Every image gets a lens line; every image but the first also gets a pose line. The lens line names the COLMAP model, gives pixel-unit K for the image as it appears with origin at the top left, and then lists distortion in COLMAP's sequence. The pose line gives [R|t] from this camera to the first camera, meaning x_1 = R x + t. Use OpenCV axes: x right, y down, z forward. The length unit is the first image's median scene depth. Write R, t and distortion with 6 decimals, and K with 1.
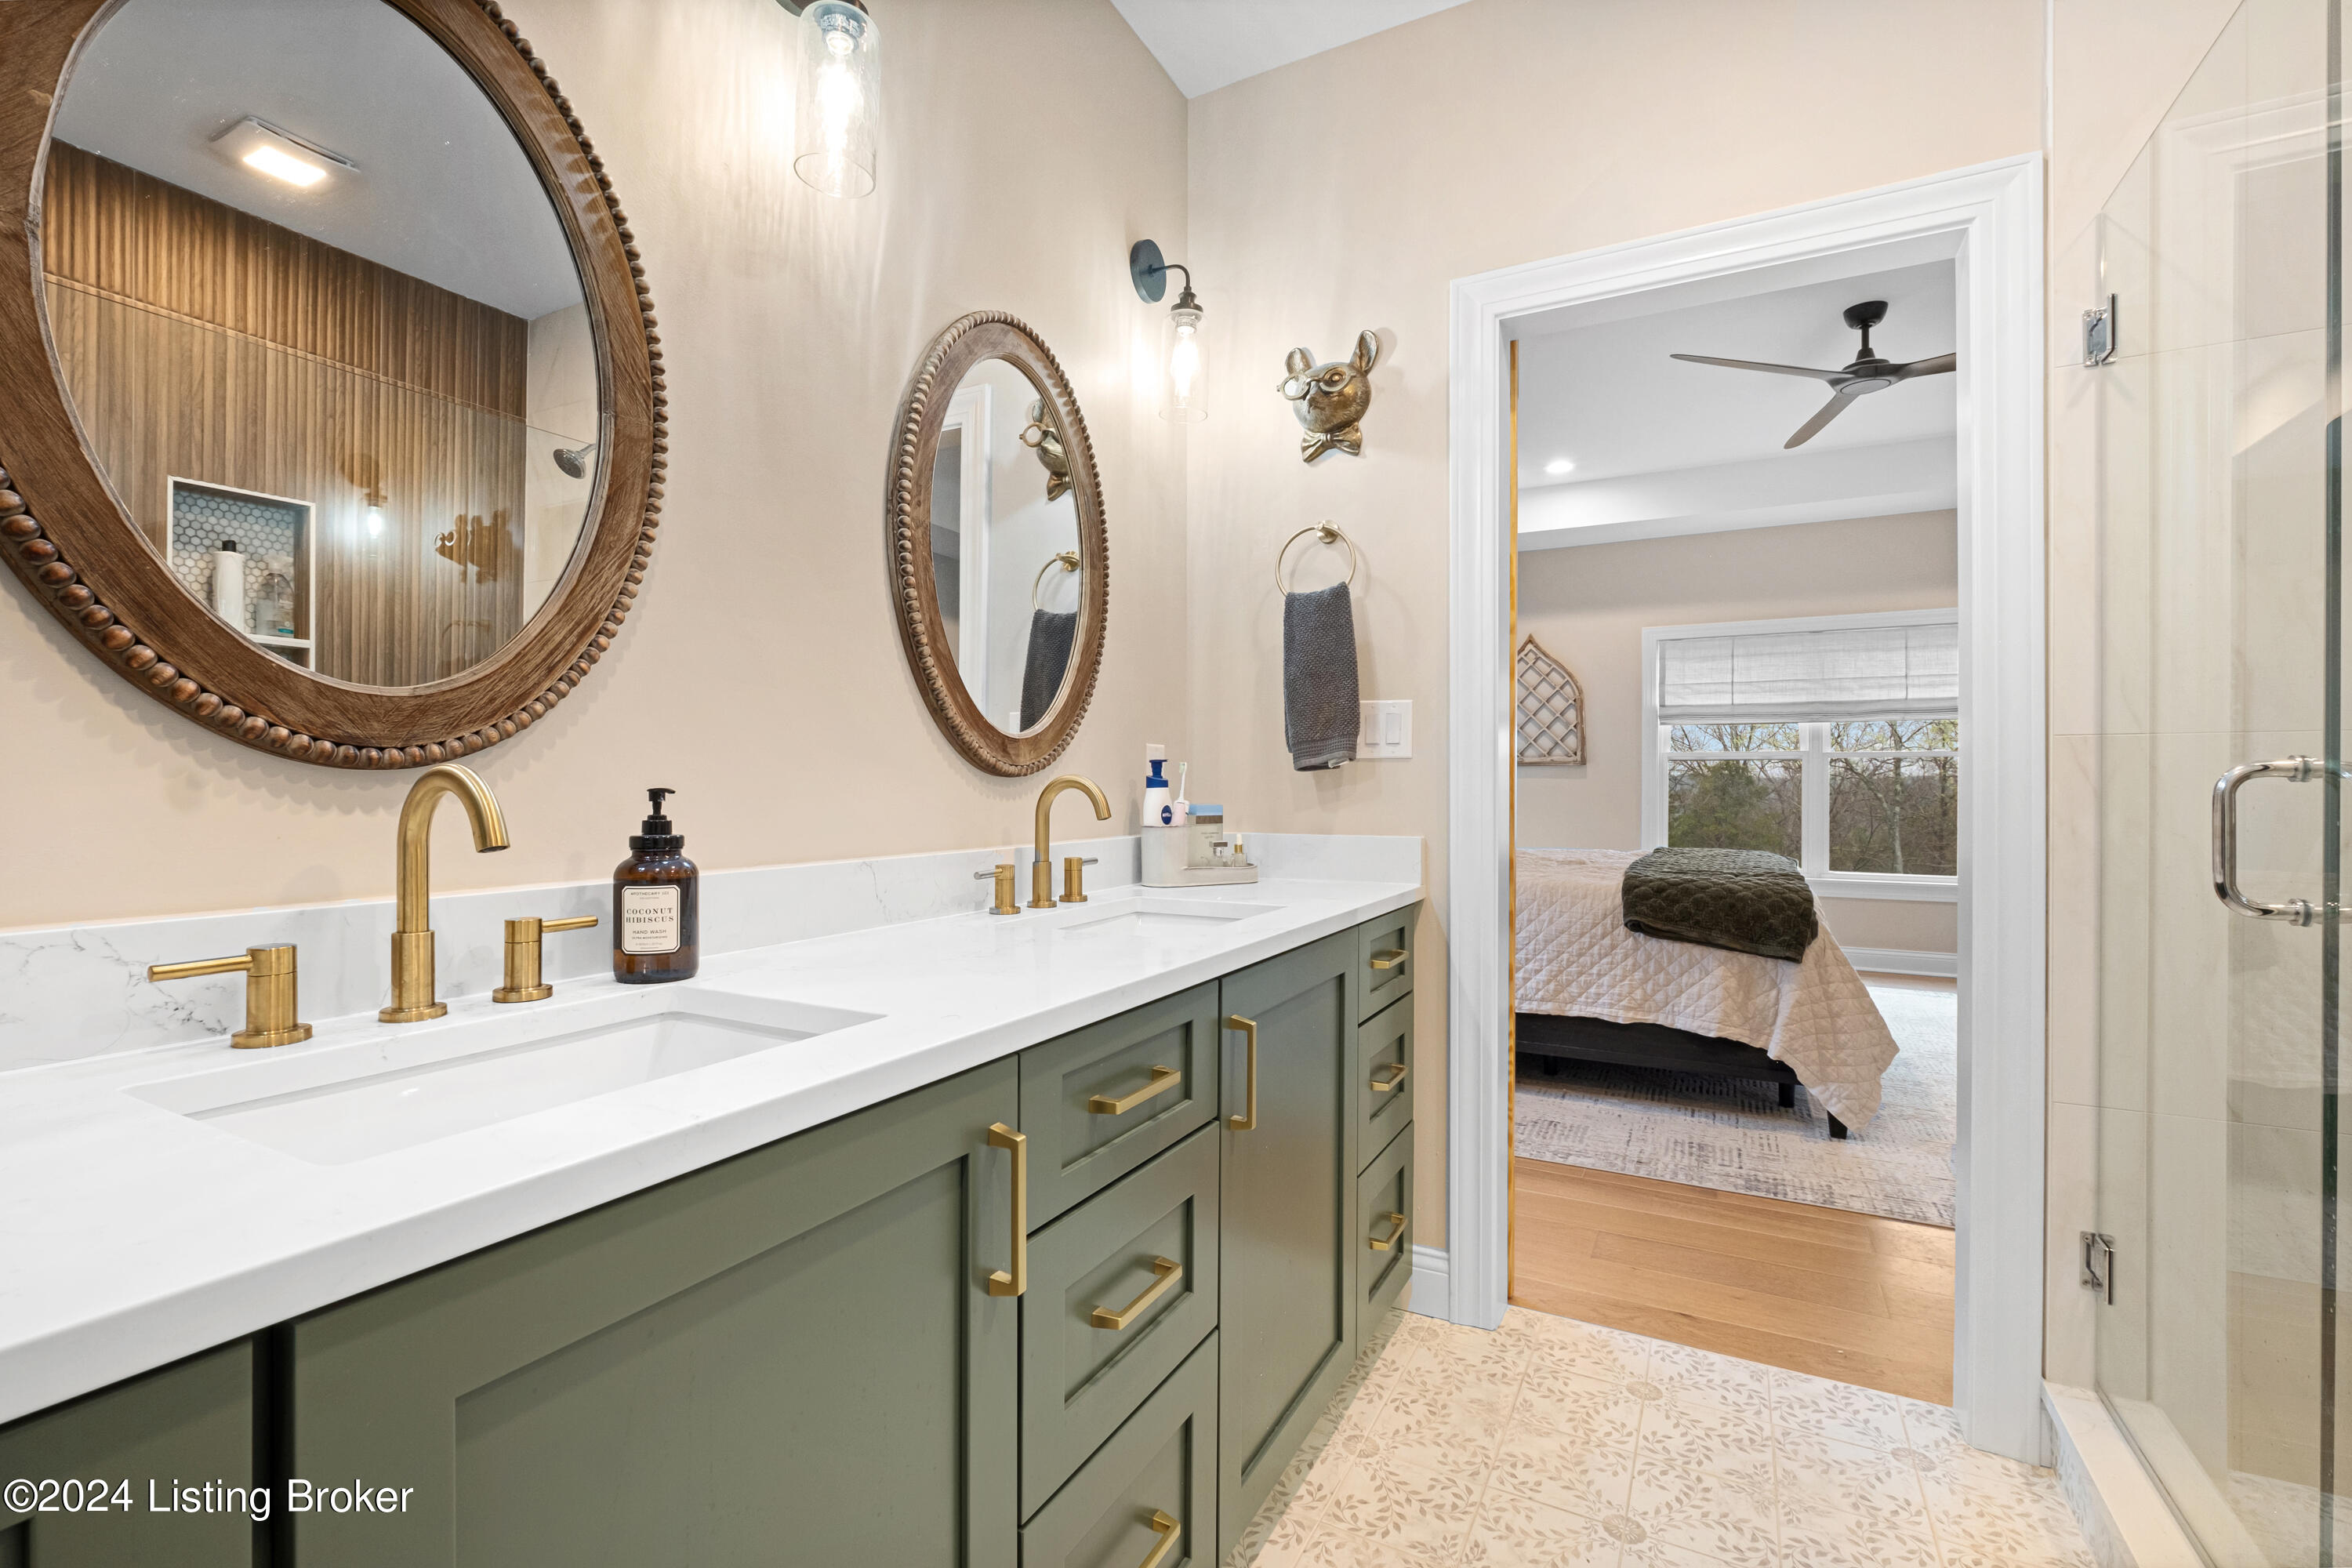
lens RADIAL K [[1034.9, 0, 1174.5], [0, 1034.9, 783.2], [0, 0, 1]] dist [-0.002369, -0.001931]
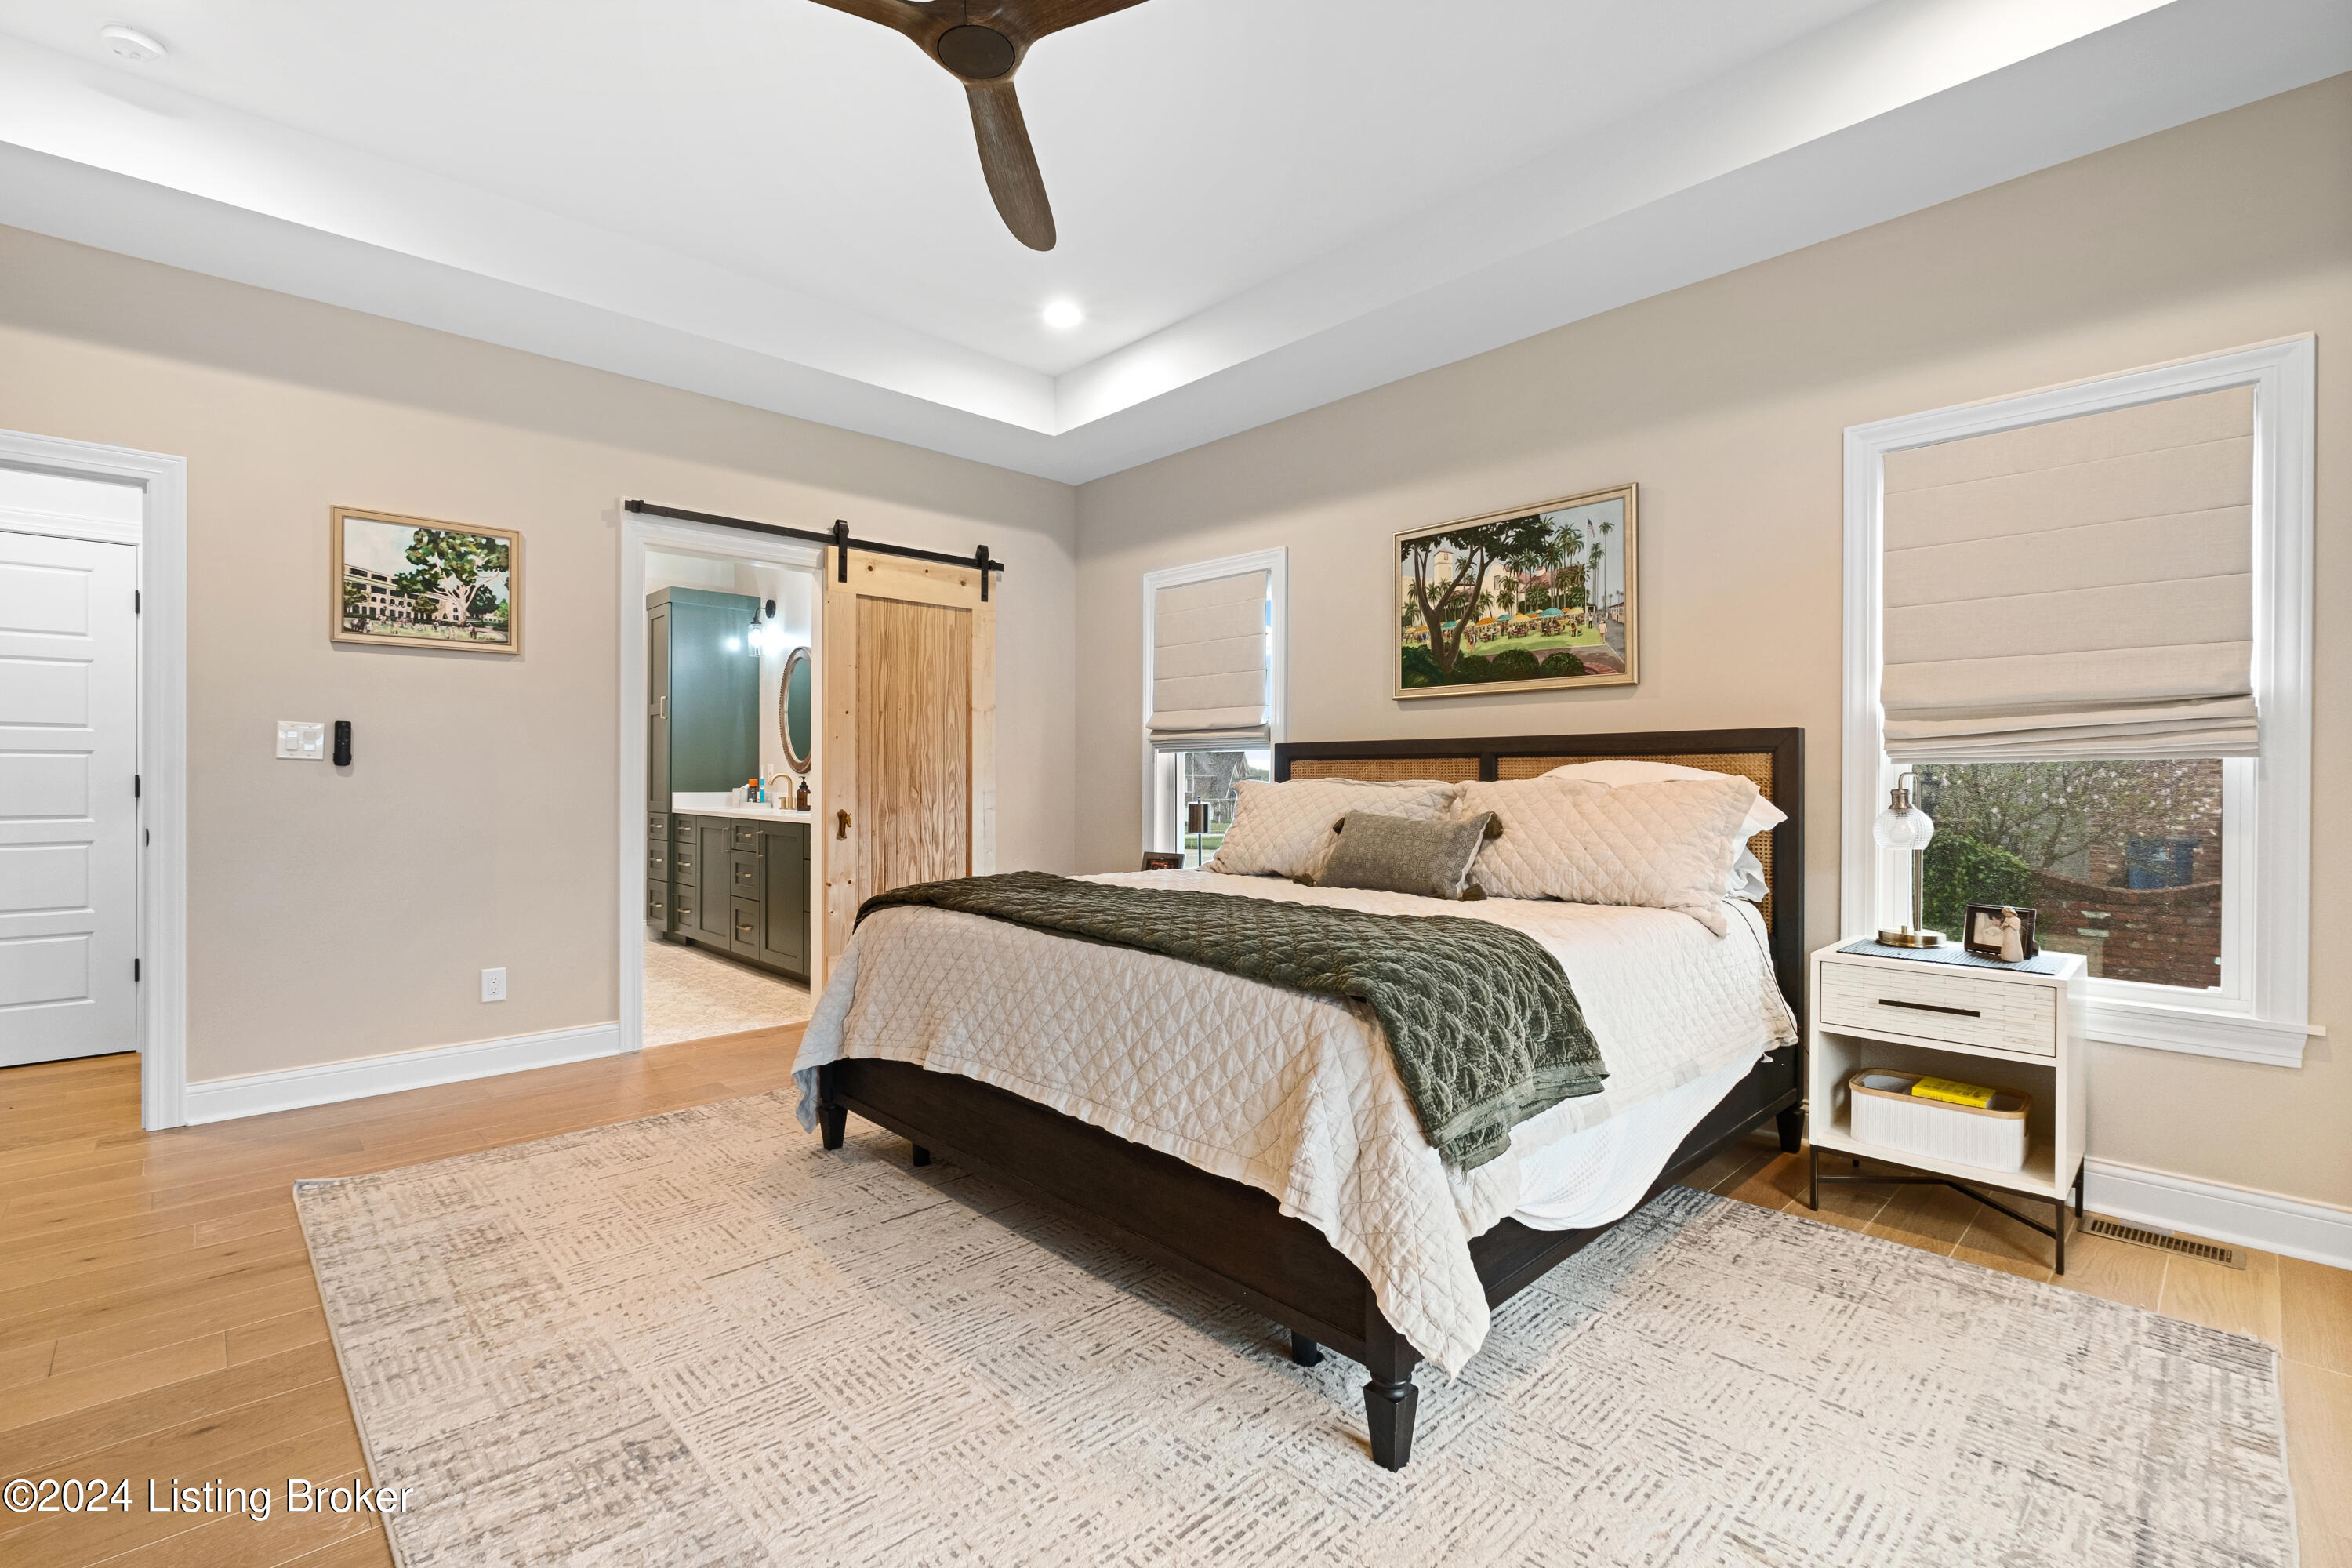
lens RADIAL K [[1034.9, 0, 1151.8], [0, 1034.9, 779.3], [0, 0, 1]] dist [-0.002369, -0.001931]
pose [[-0.319477, 0.002039, -0.947592, 1.391314], [-0.000076, 0.999998, 0.002177, 0.002061], [0.947594, 0.000767, -0.319476, 1.519482]]
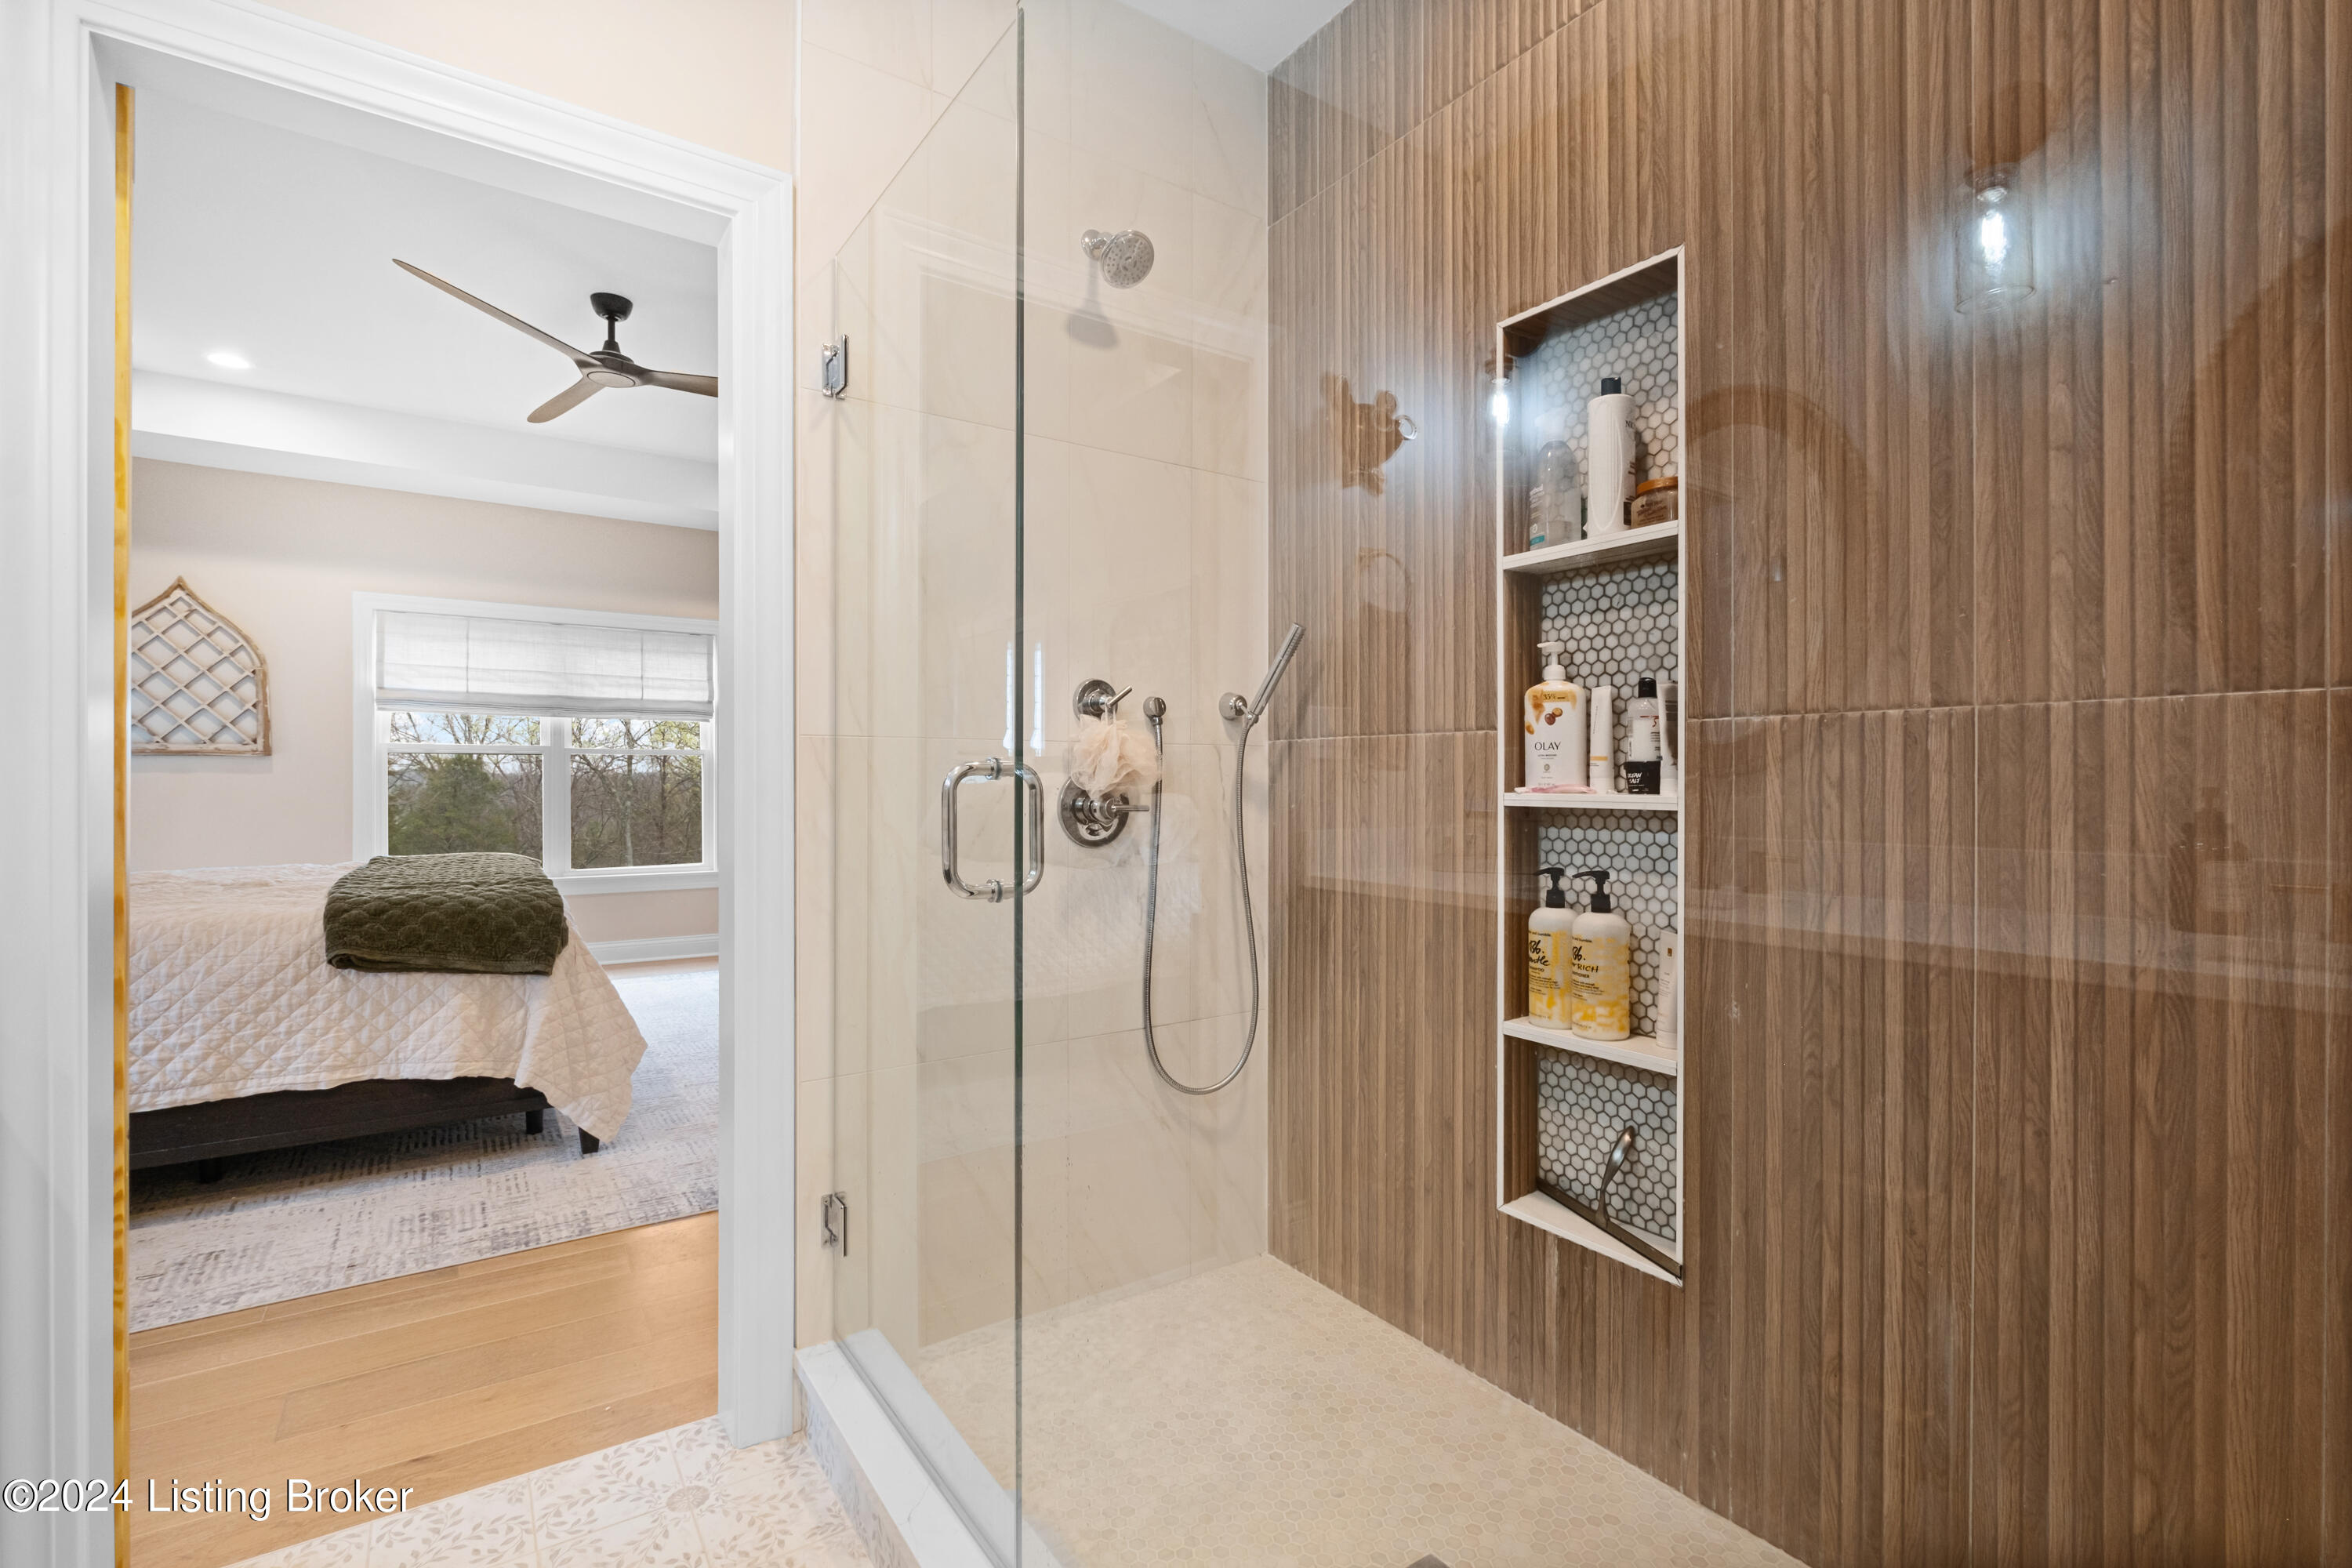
lens RADIAL K [[1034.9, 0, 1144.4], [0, 1034.9, 785.1], [0, 0, 1]] dist [-0.002369, -0.001931]
pose [[0.472803, -0.003607, 0.881161, 0.043574], [-0.001502, 0.999987, 0.004899, -0.000660], [-0.881167, -0.003640, 0.472792, 0.096178]]
